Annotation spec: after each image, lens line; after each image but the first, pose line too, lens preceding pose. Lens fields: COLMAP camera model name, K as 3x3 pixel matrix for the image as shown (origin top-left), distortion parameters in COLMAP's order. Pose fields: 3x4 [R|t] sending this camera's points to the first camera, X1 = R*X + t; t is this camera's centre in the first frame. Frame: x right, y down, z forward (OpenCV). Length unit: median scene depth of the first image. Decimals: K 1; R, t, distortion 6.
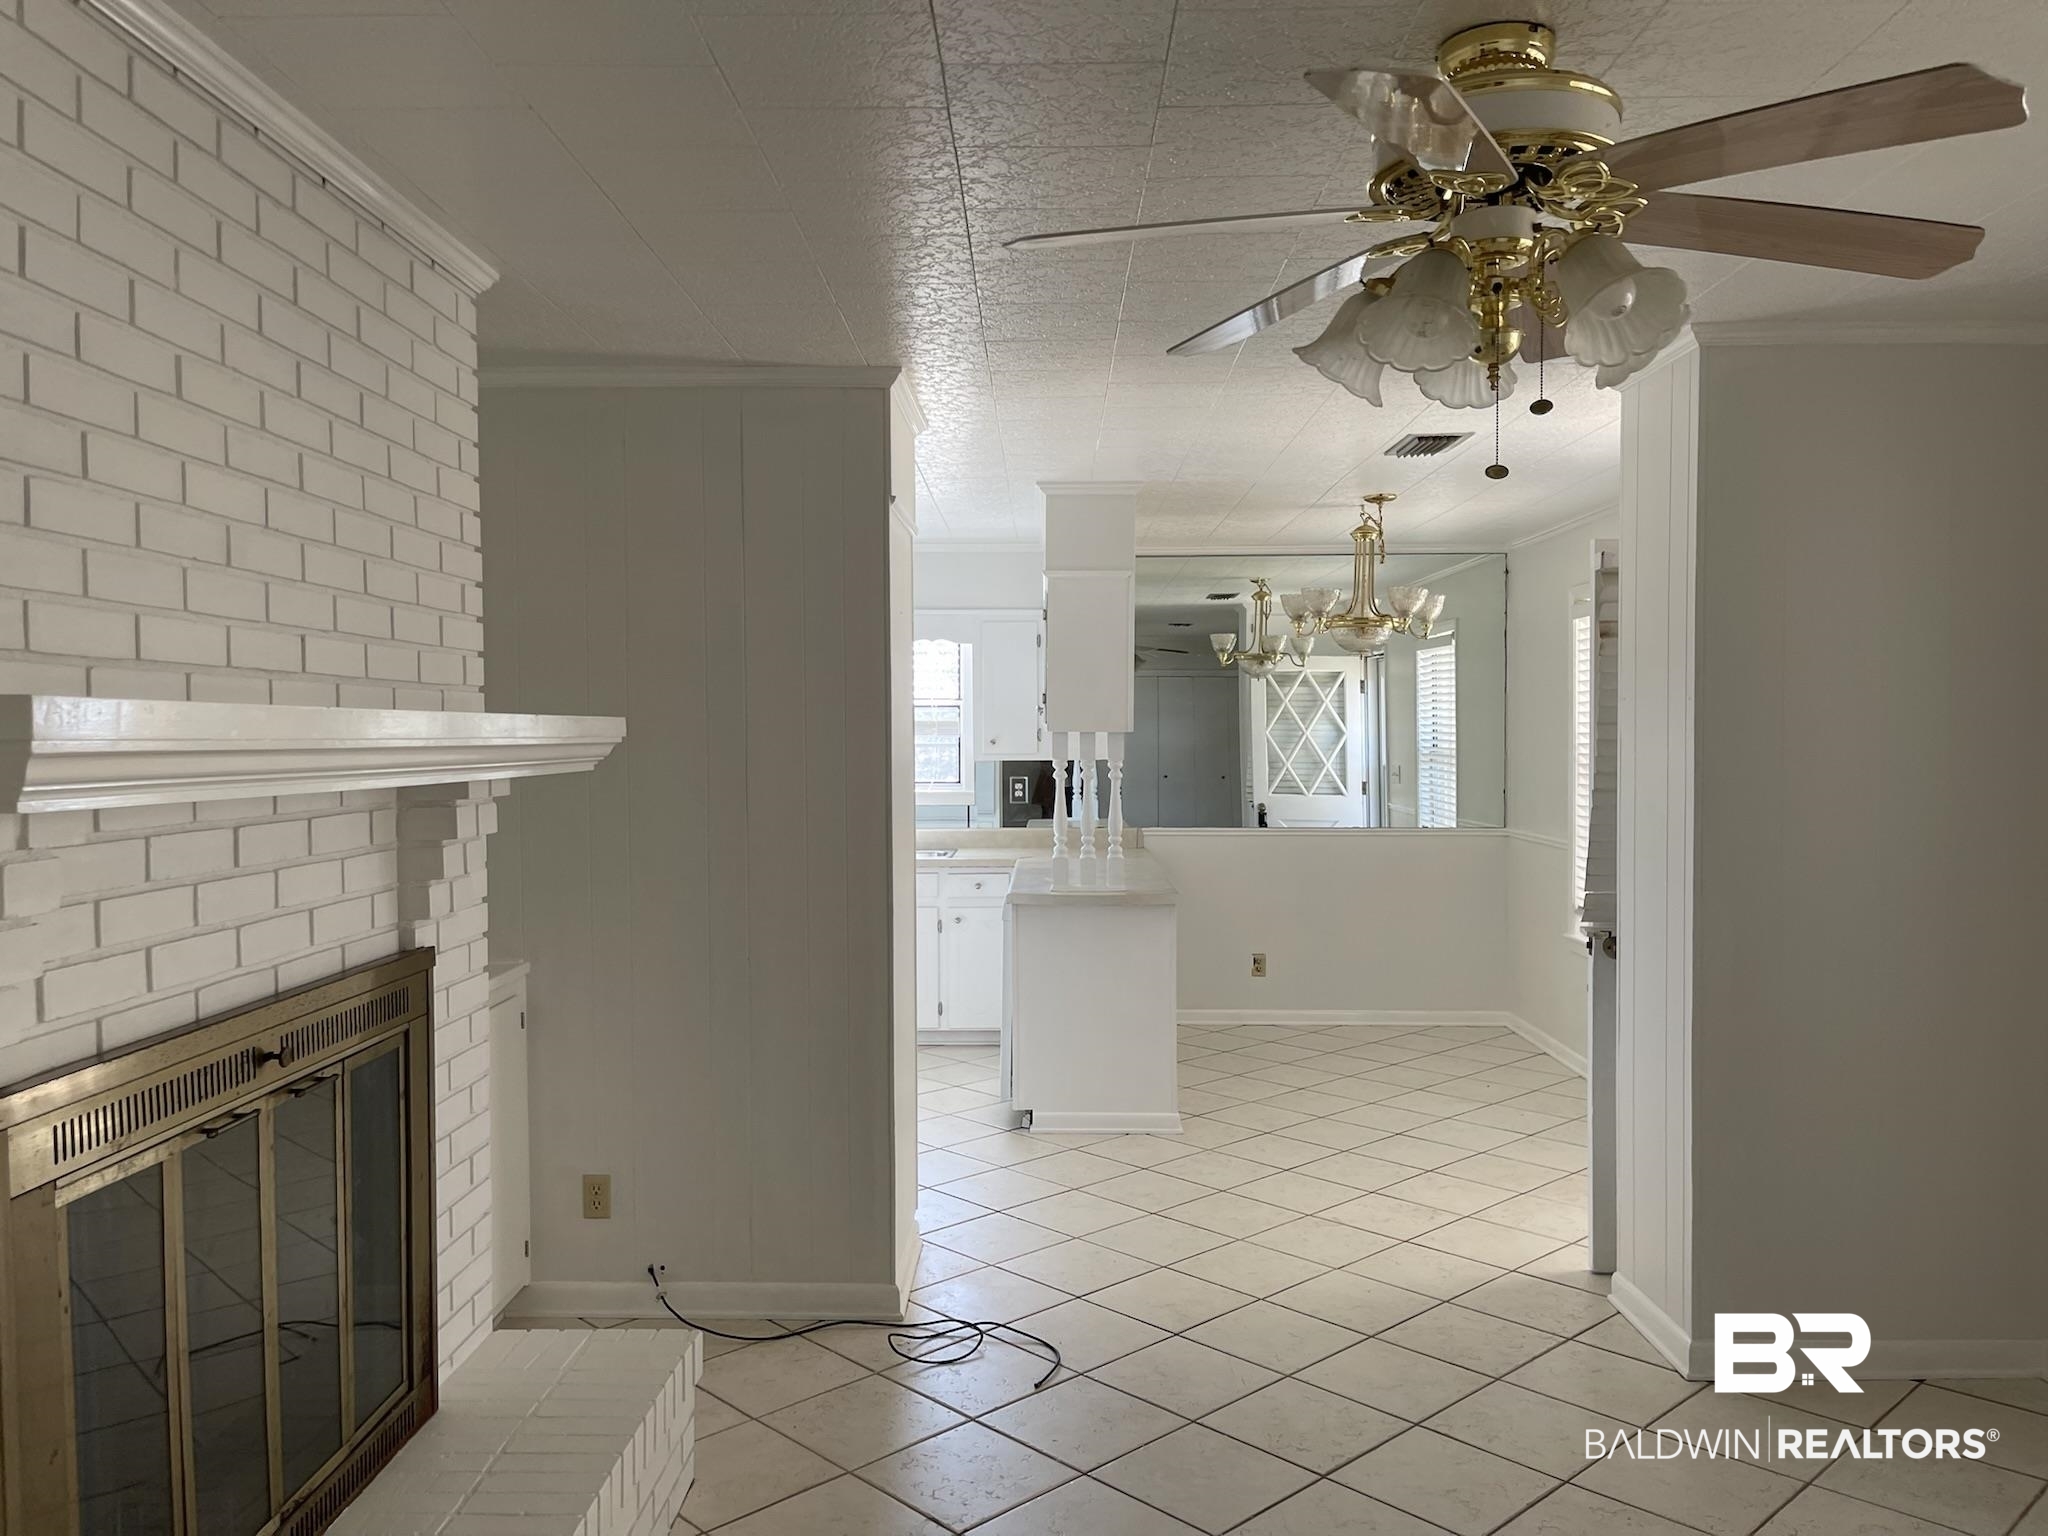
lens RADIAL K [[1536.4, 0, 1014.3], [0, 1536.4, 776.1], [0, 0, 1]] dist [0.065917, -0.094155]
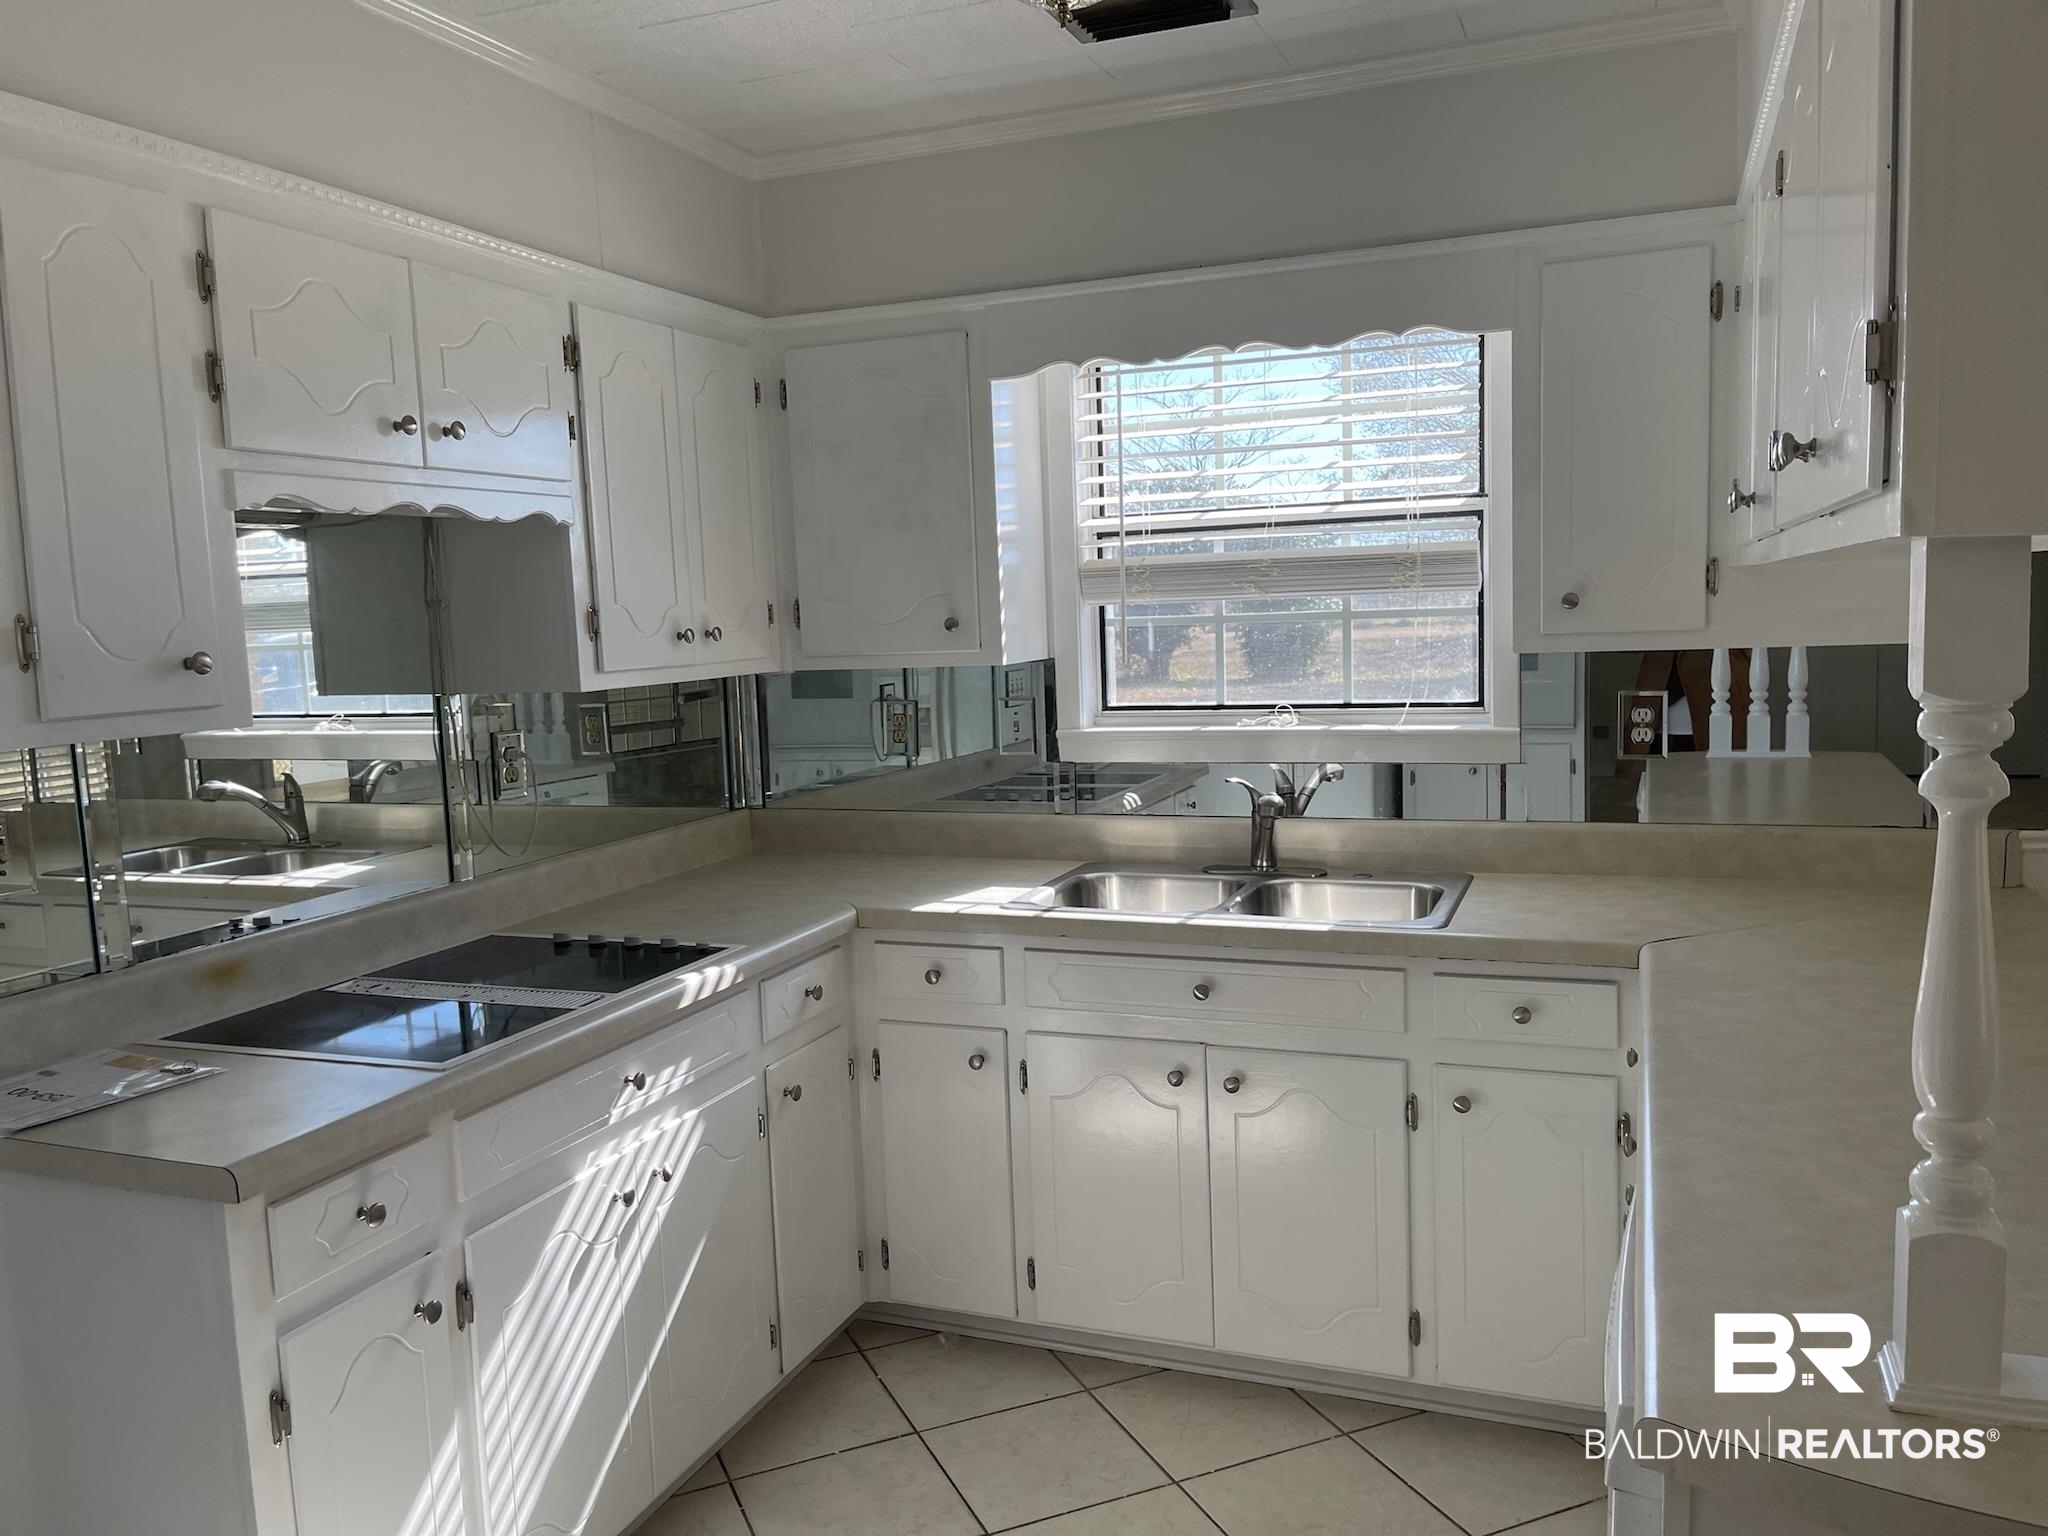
lens RADIAL K [[1536.4, 0, 1015.5], [0, 1536.4, 775.9], [0, 0, 1]] dist [0.065917, -0.094155]
pose [[0.935420, 0.008718, -0.353430, -0.005515], [0.022129, 0.996292, 0.083144, -0.011288], [0.352844, -0.085596, 0.931759, 0.483369]]
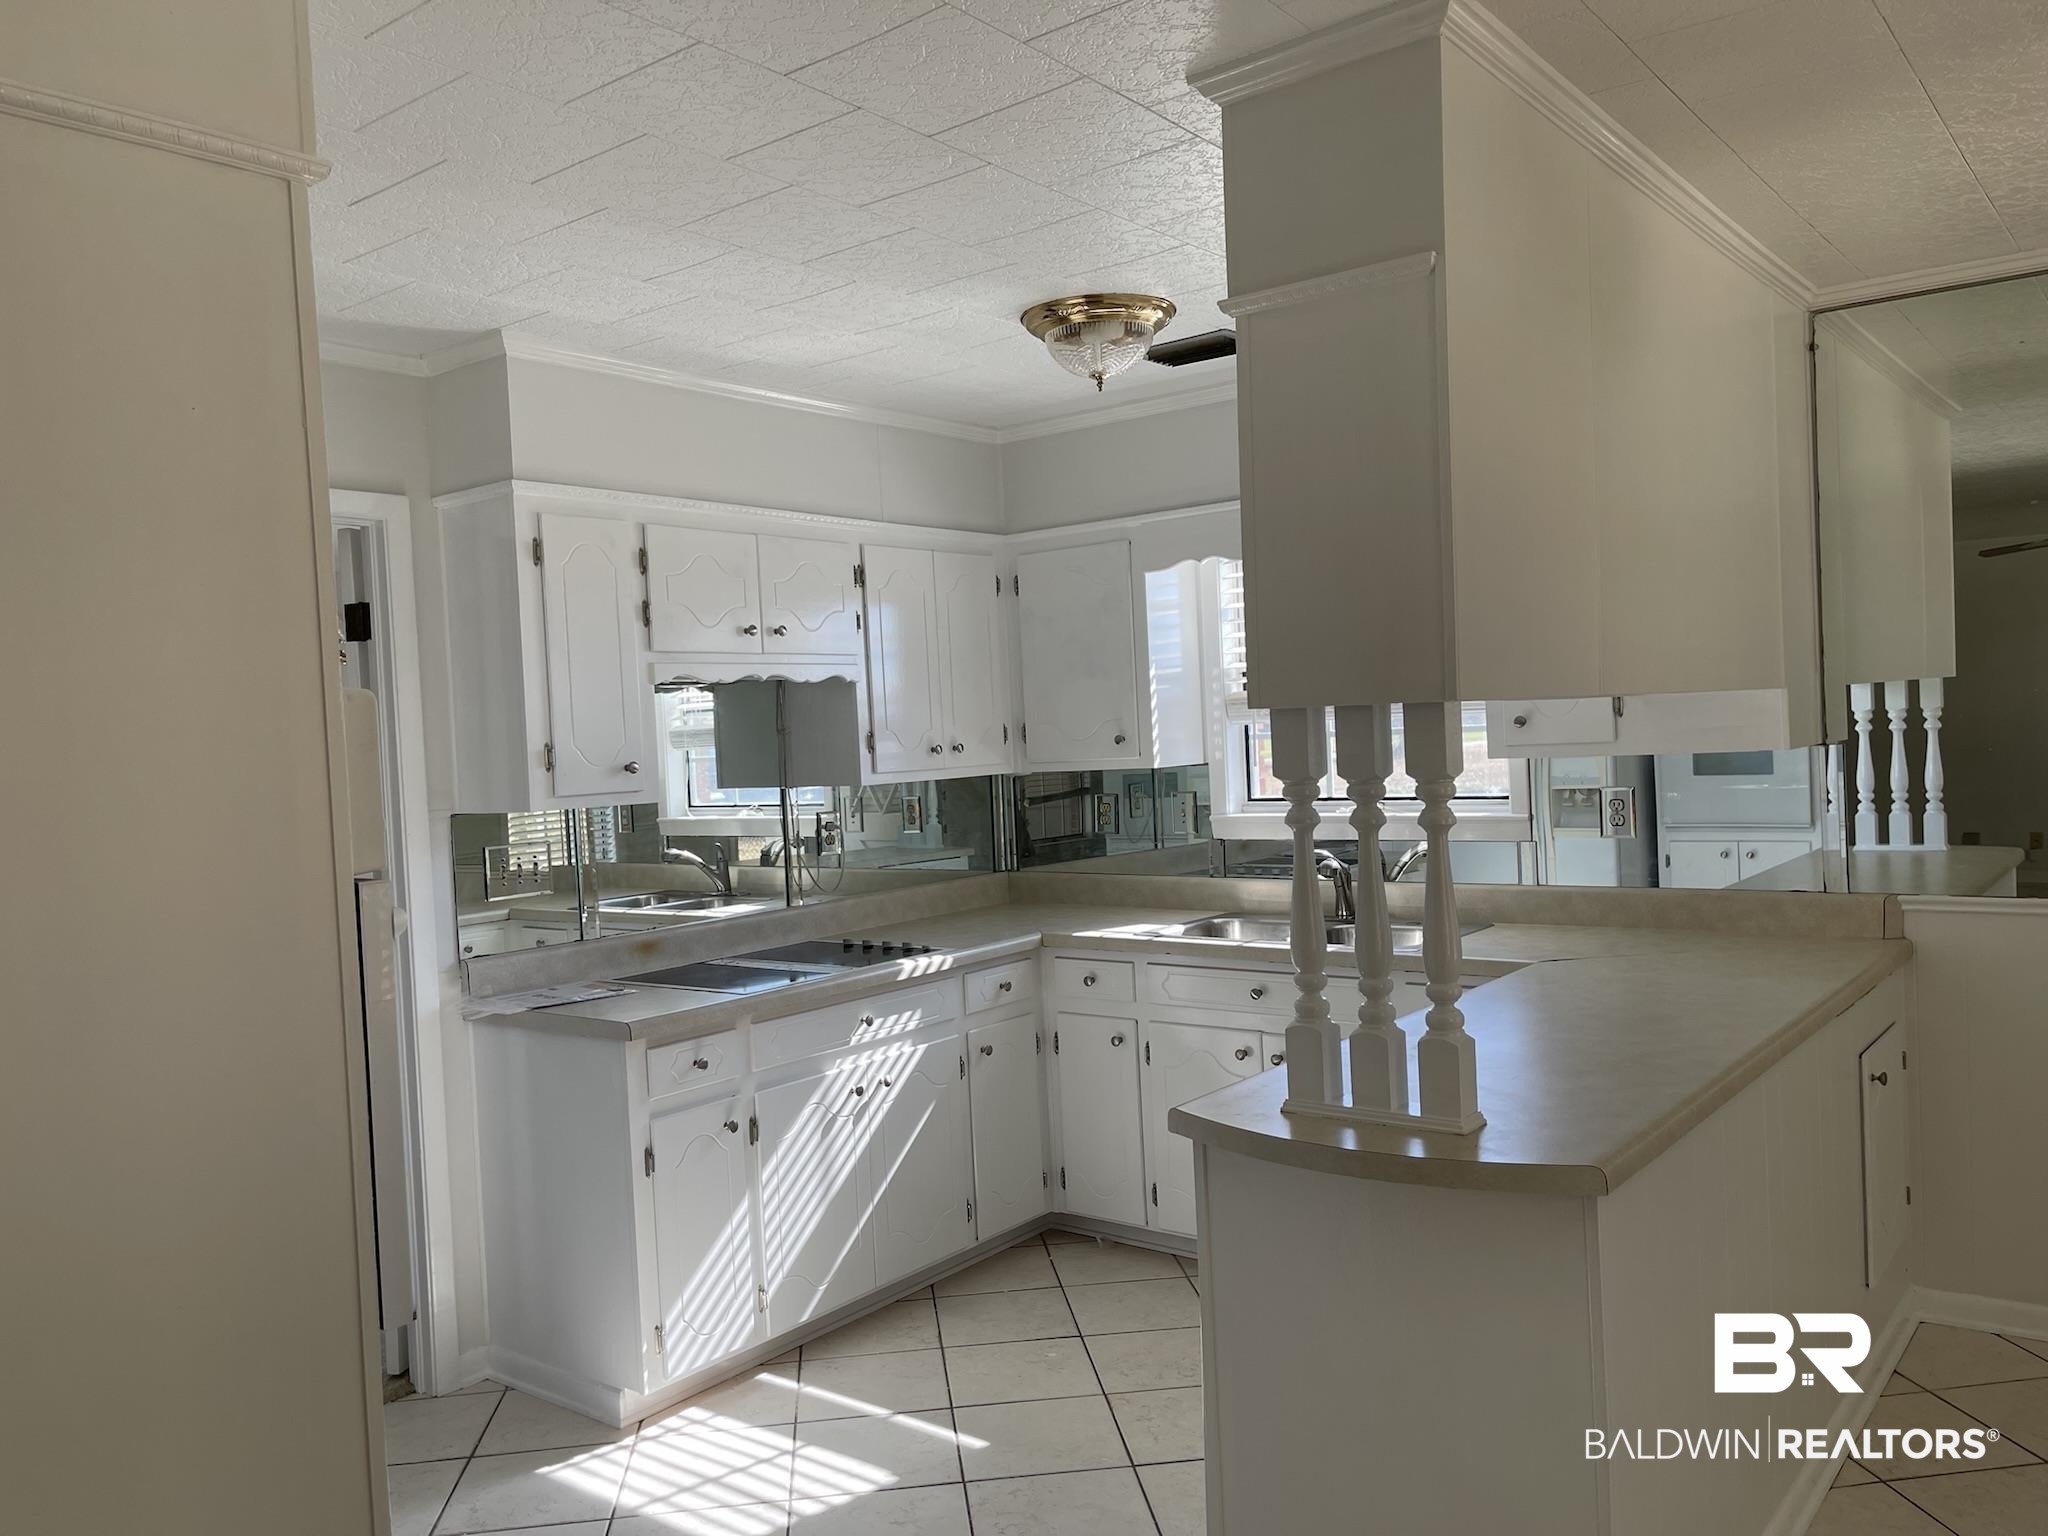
lens RADIAL K [[1536.4, 0, 1019.5], [0, 1536.4, 769.7], [0, 0, 1]] dist [0.065917, -0.094155]
pose [[0.796450, -0.018889, -0.604410, 0.134969], [0.025030, 0.999685, 0.001740, -0.008757], [0.604187, -0.016514, 0.796672, 0.385859]]
